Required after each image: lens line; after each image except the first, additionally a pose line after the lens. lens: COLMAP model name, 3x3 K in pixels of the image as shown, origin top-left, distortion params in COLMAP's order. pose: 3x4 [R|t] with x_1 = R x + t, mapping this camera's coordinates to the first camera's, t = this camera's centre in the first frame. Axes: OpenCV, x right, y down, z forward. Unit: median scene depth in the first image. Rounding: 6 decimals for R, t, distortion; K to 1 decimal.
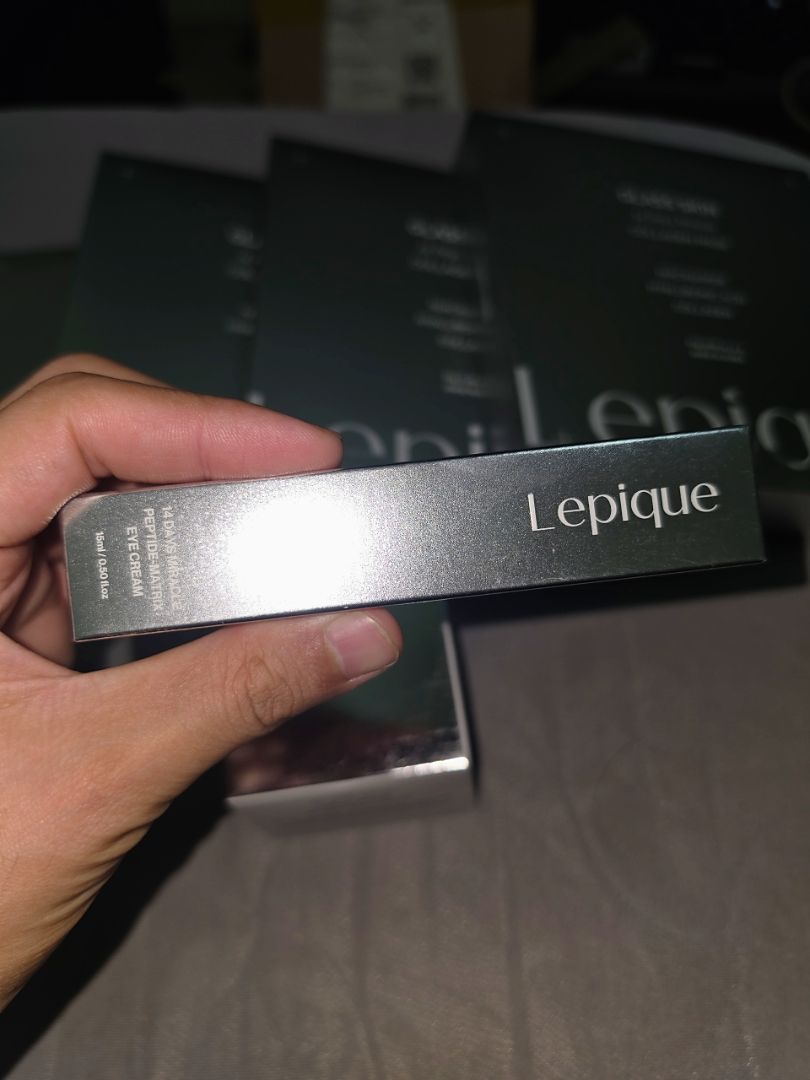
lens RADIAL K [[773.9, 0, 409.2], [0, 773.9, 542.1], [0, 0, 1]] dist [0.006393, -0.090098]
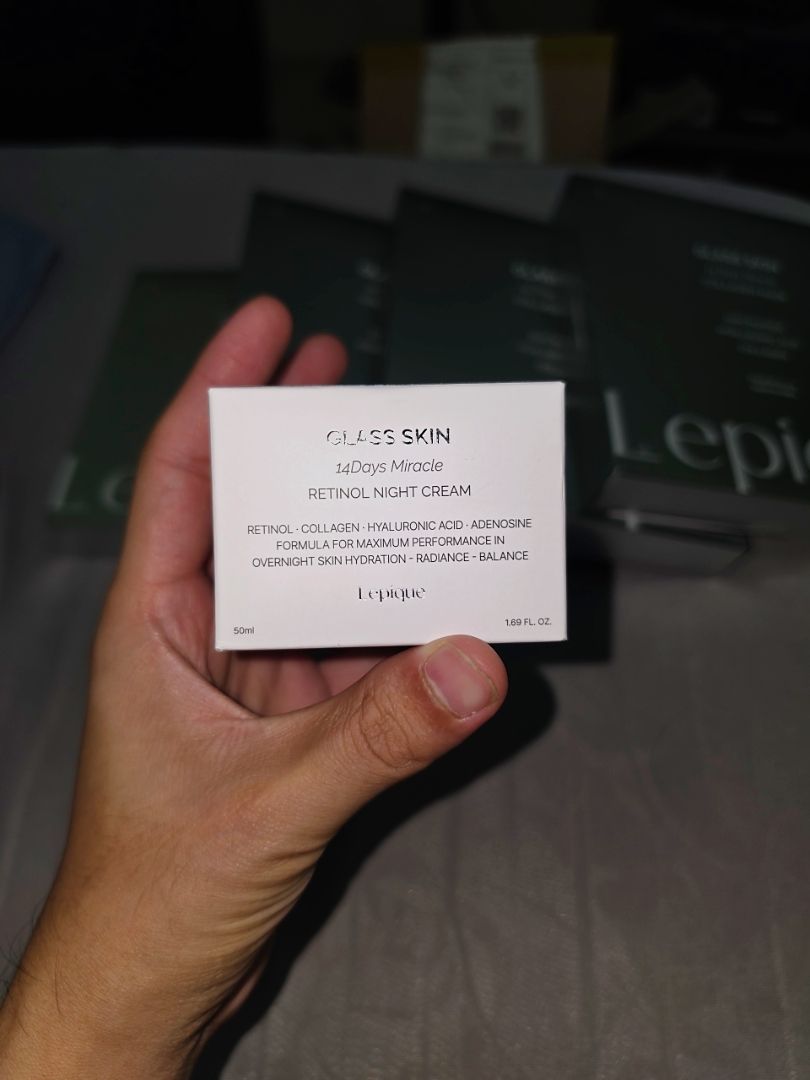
lens RADIAL K [[773.9, 0, 409.2], [0, 773.9, 542.1], [0, 0, 1]] dist [0.006393, -0.090098]
pose [[0.997356, 0.059543, -0.041672, -0.086597], [-0.060708, 0.997783, -0.027259, 0.051190], [0.039957, 0.029717, 0.998759, -0.178311]]
